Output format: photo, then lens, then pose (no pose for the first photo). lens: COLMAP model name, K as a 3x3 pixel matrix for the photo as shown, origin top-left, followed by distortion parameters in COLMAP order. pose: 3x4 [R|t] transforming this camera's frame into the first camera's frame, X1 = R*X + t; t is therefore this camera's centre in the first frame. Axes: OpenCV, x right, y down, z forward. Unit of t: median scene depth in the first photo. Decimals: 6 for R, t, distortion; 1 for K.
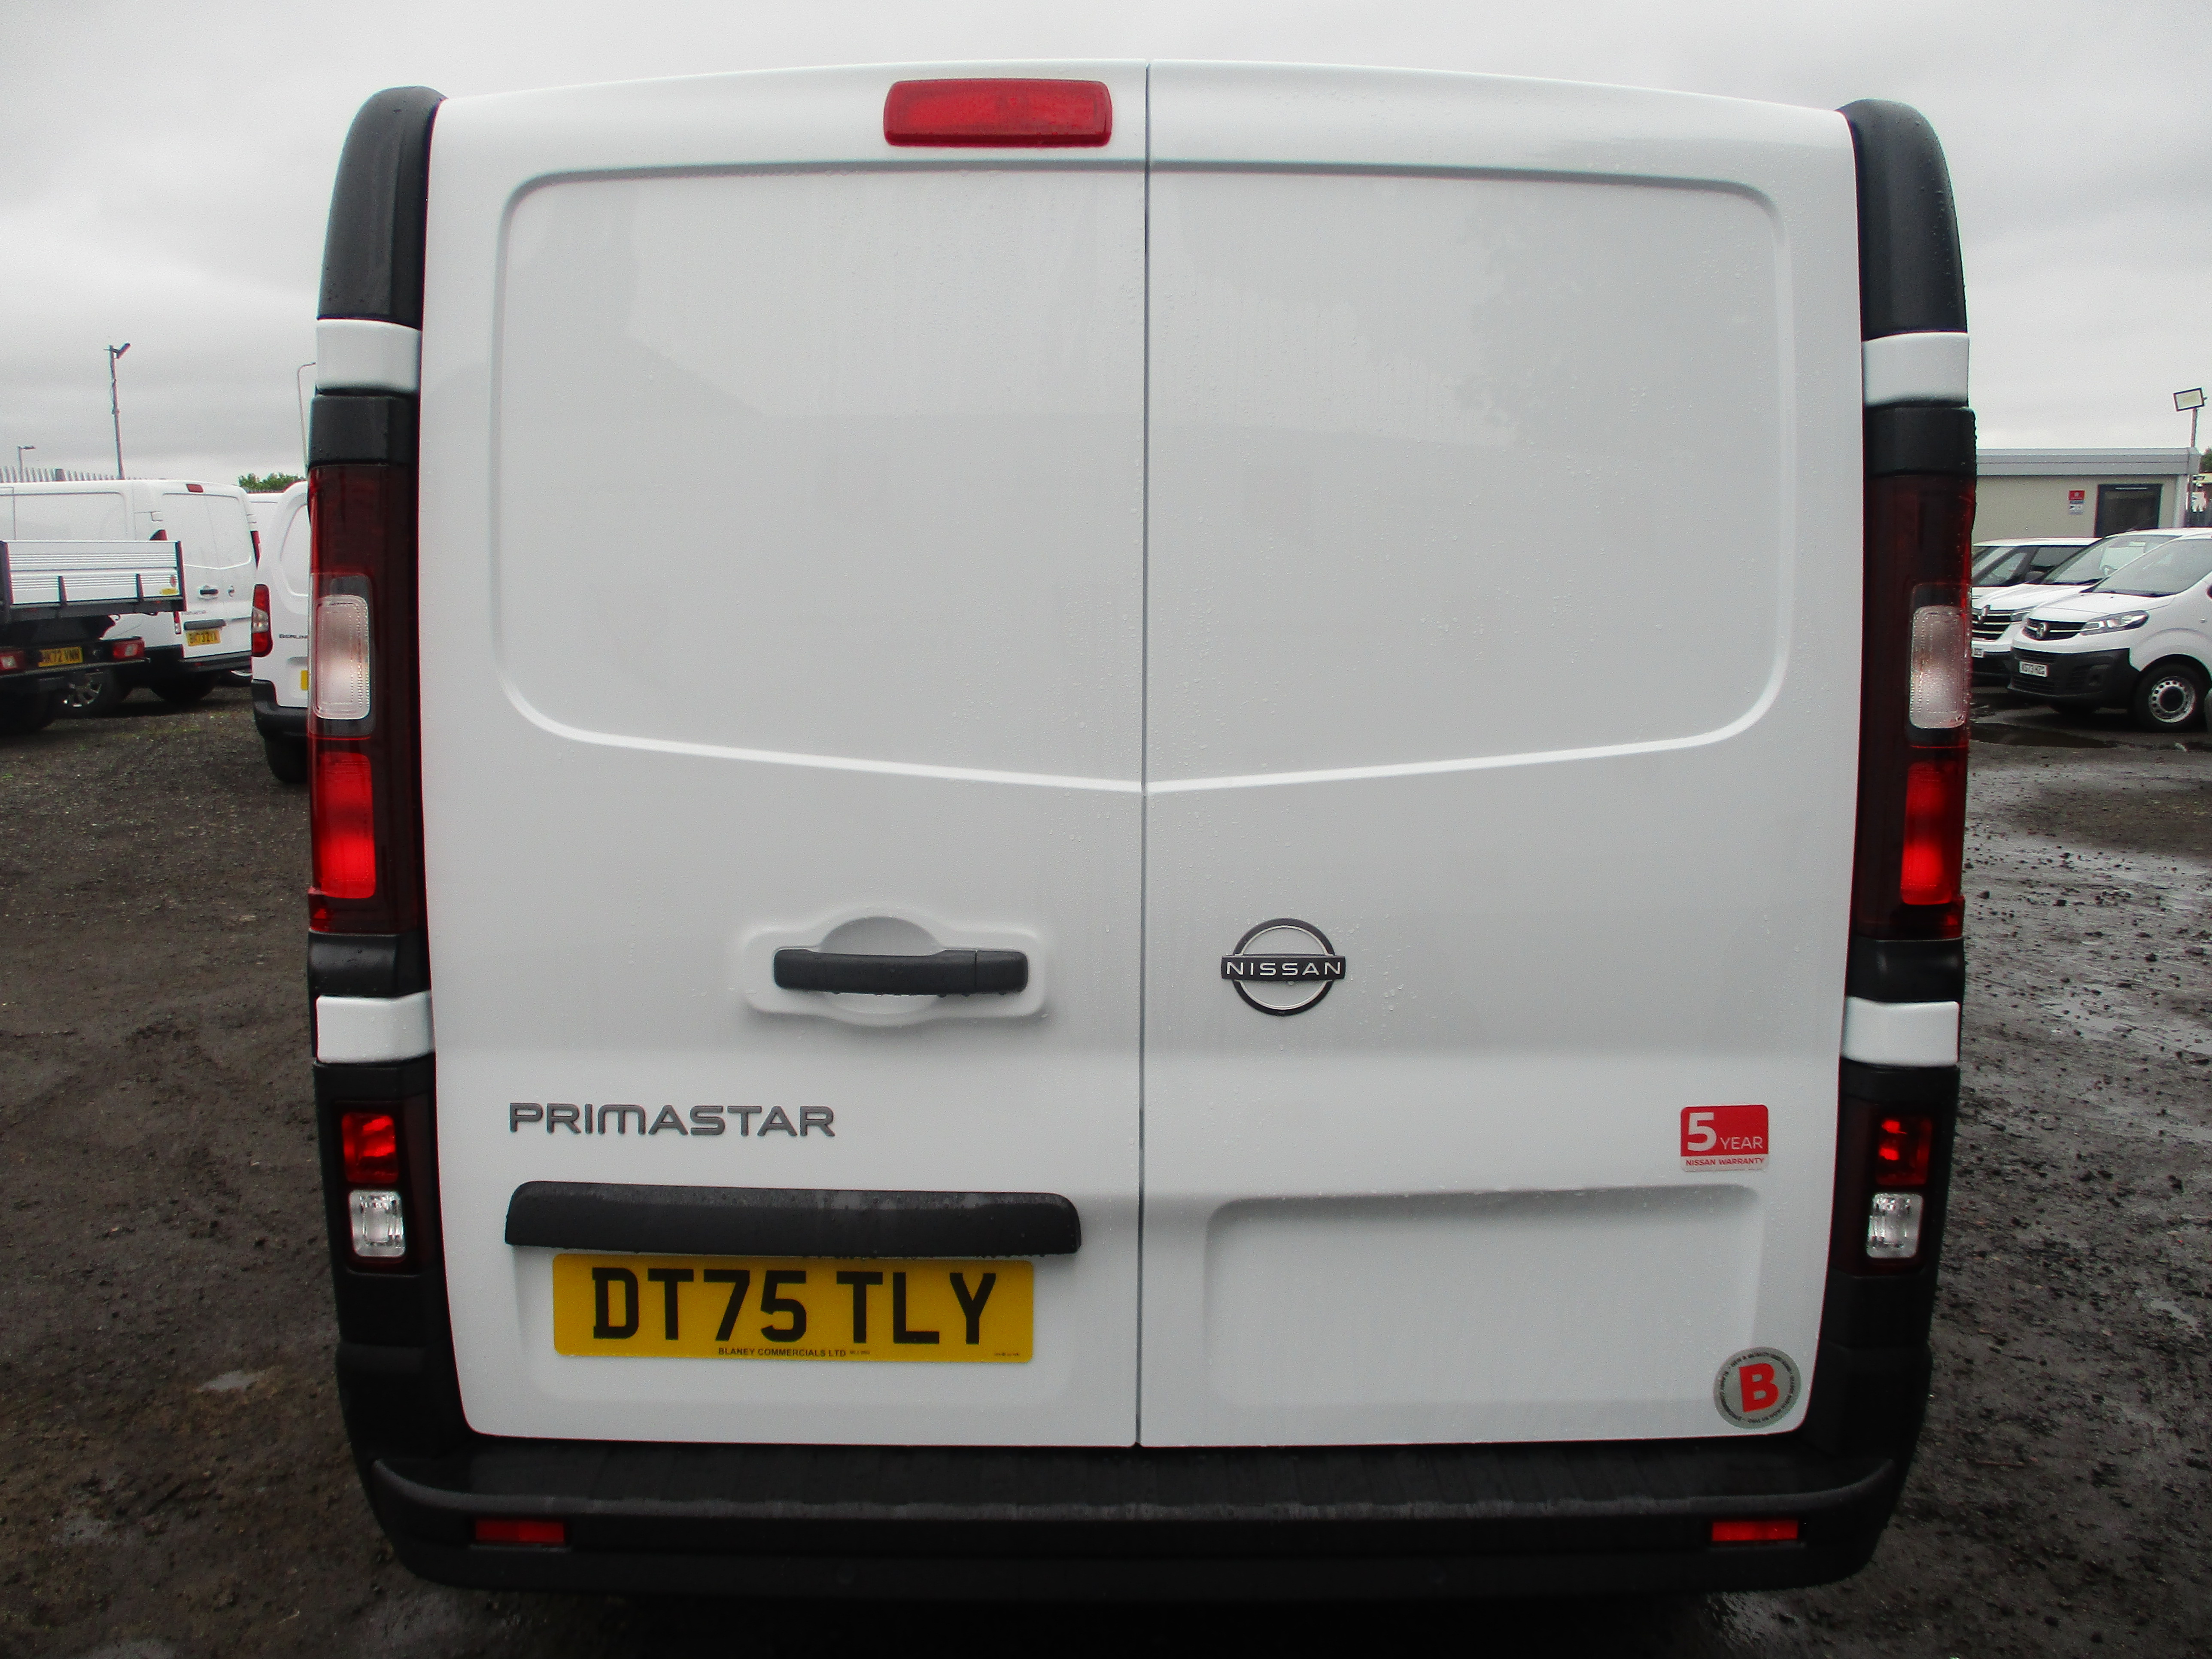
lens RADIAL K [[1713.5, 0, 1108.1], [0, 1713.5, 826.6], [0, 0, 1]] dist [-0.011747, -0.004707]
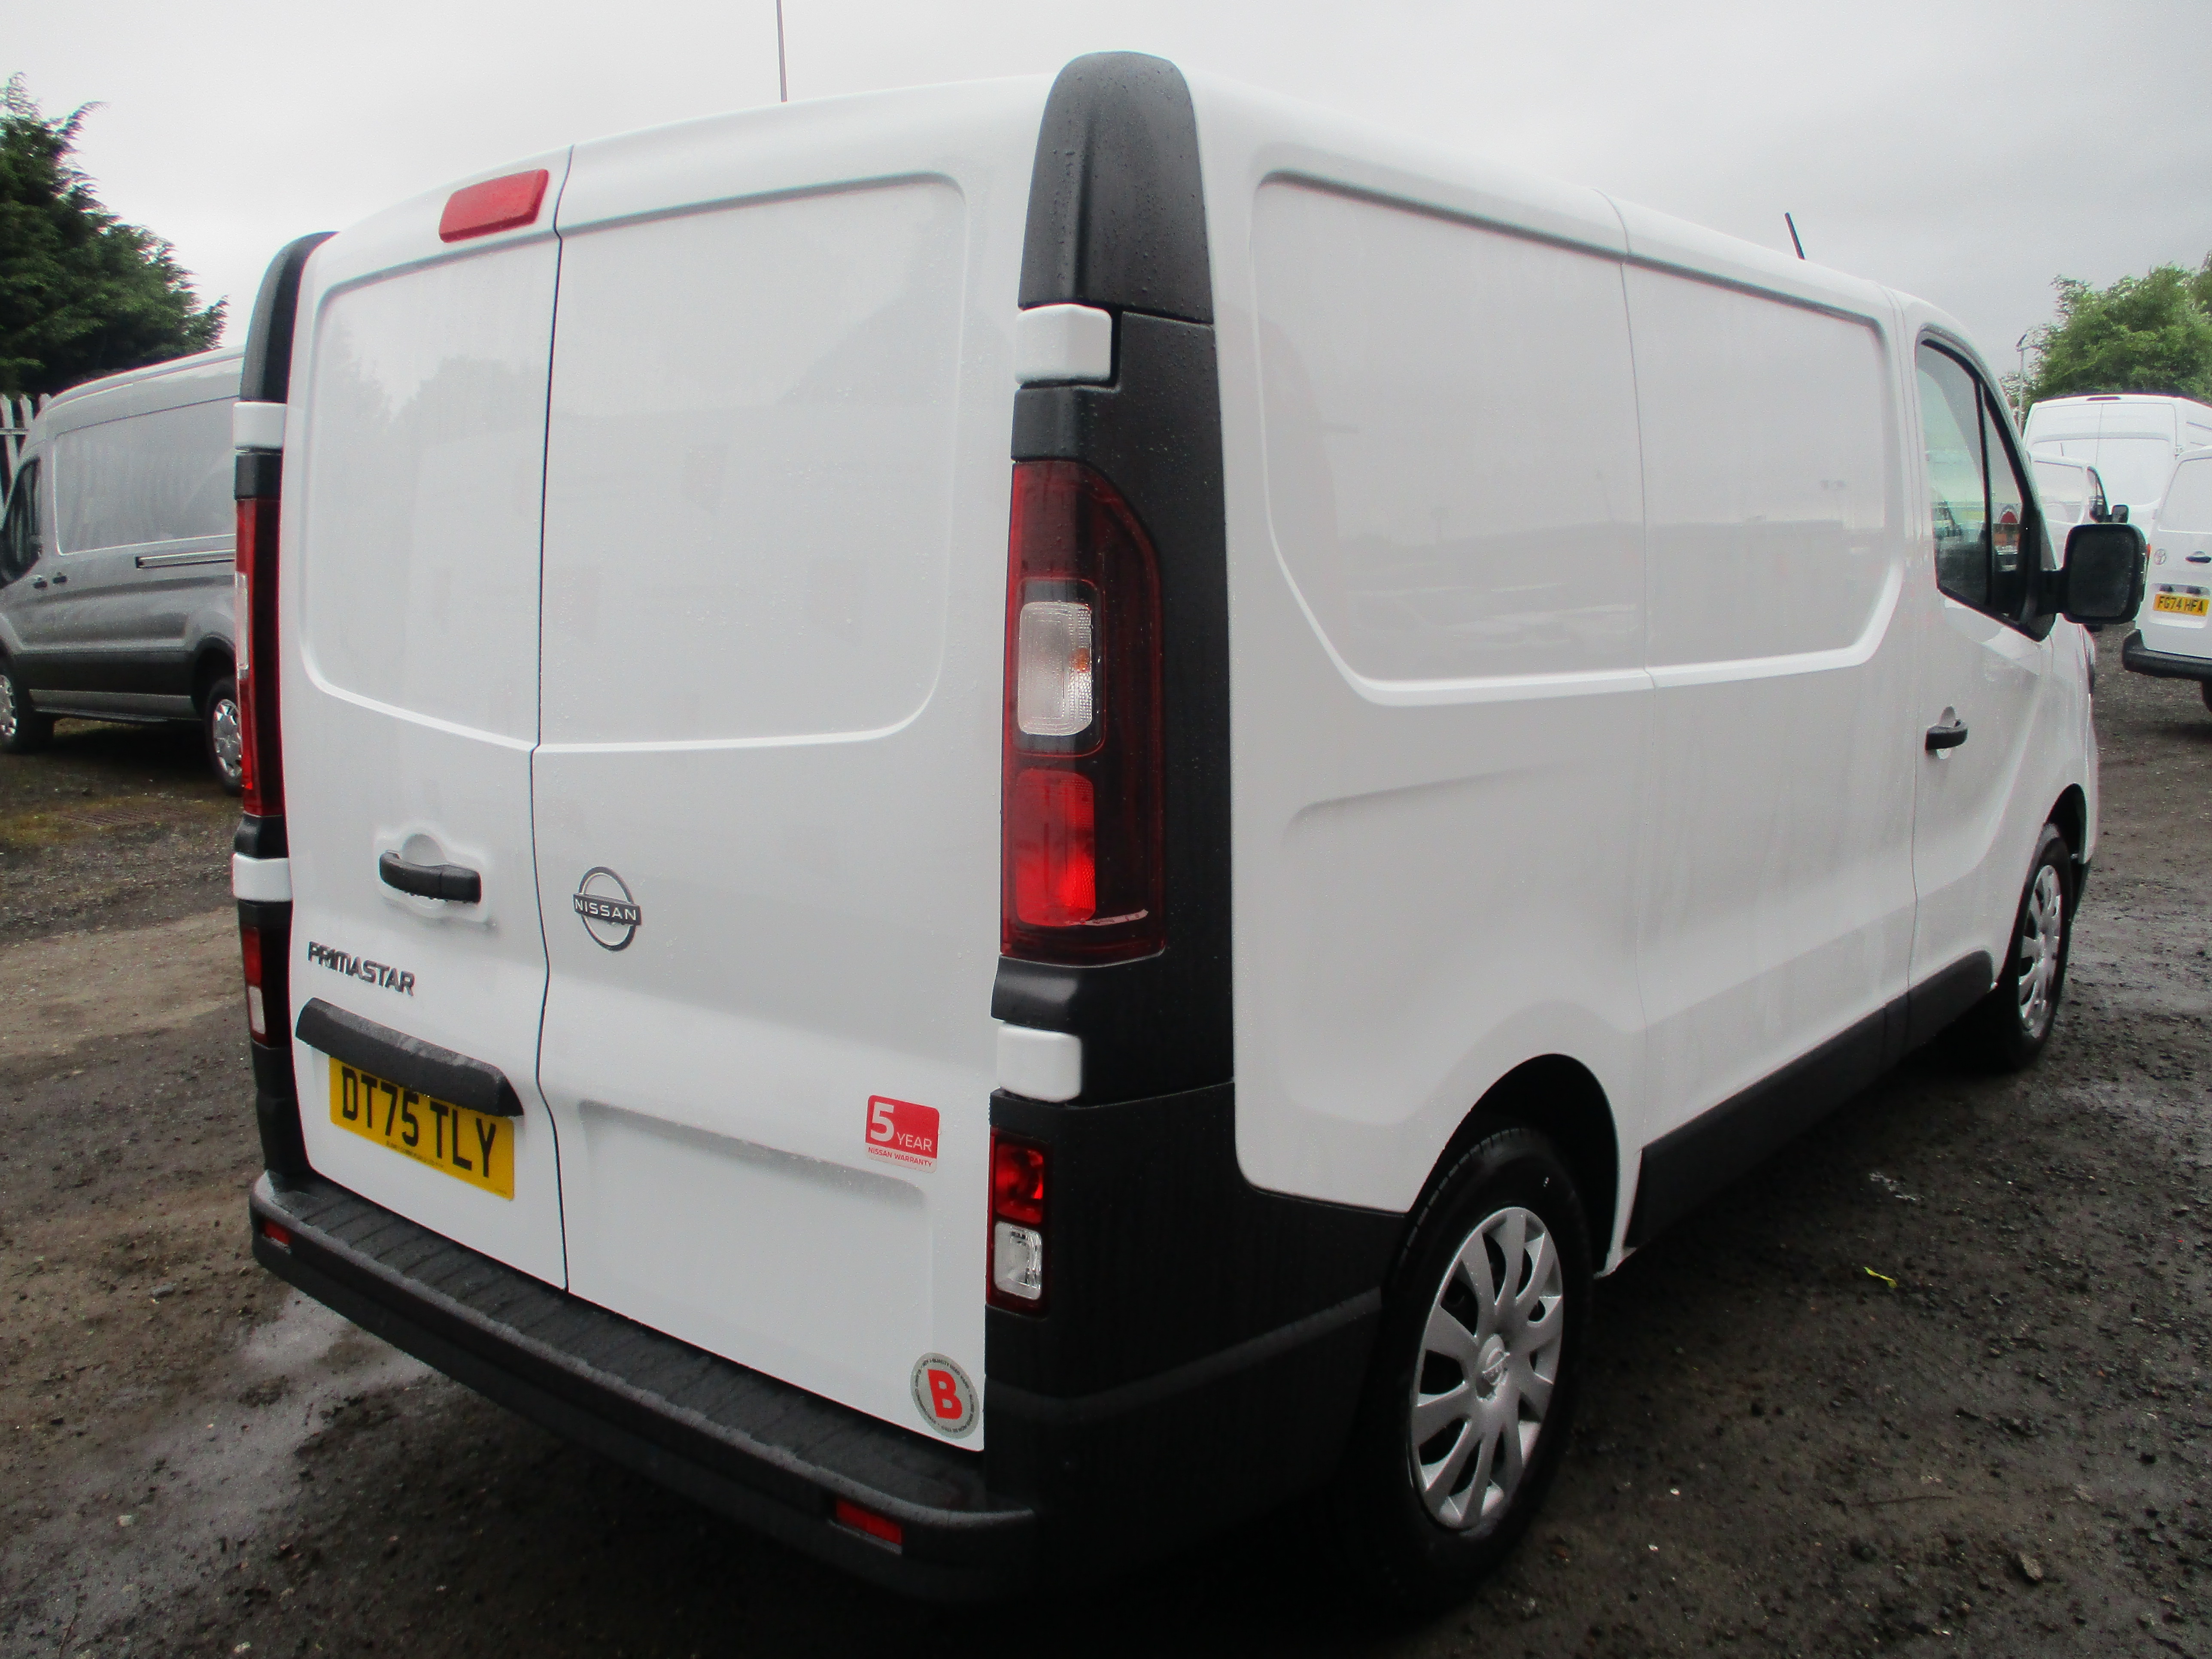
lens RADIAL K [[1845.7, 0, 1098.6], [0, 1845.7, 833.8], [0, 0, 1]] dist [-0.014057, -0.005846]
pose [[0.753421, 0.089379, -0.651435, 1.142614], [-0.073525, 0.995957, 0.051614, -0.057143], [0.653415, 0.009010, 0.756946, 0.257868]]
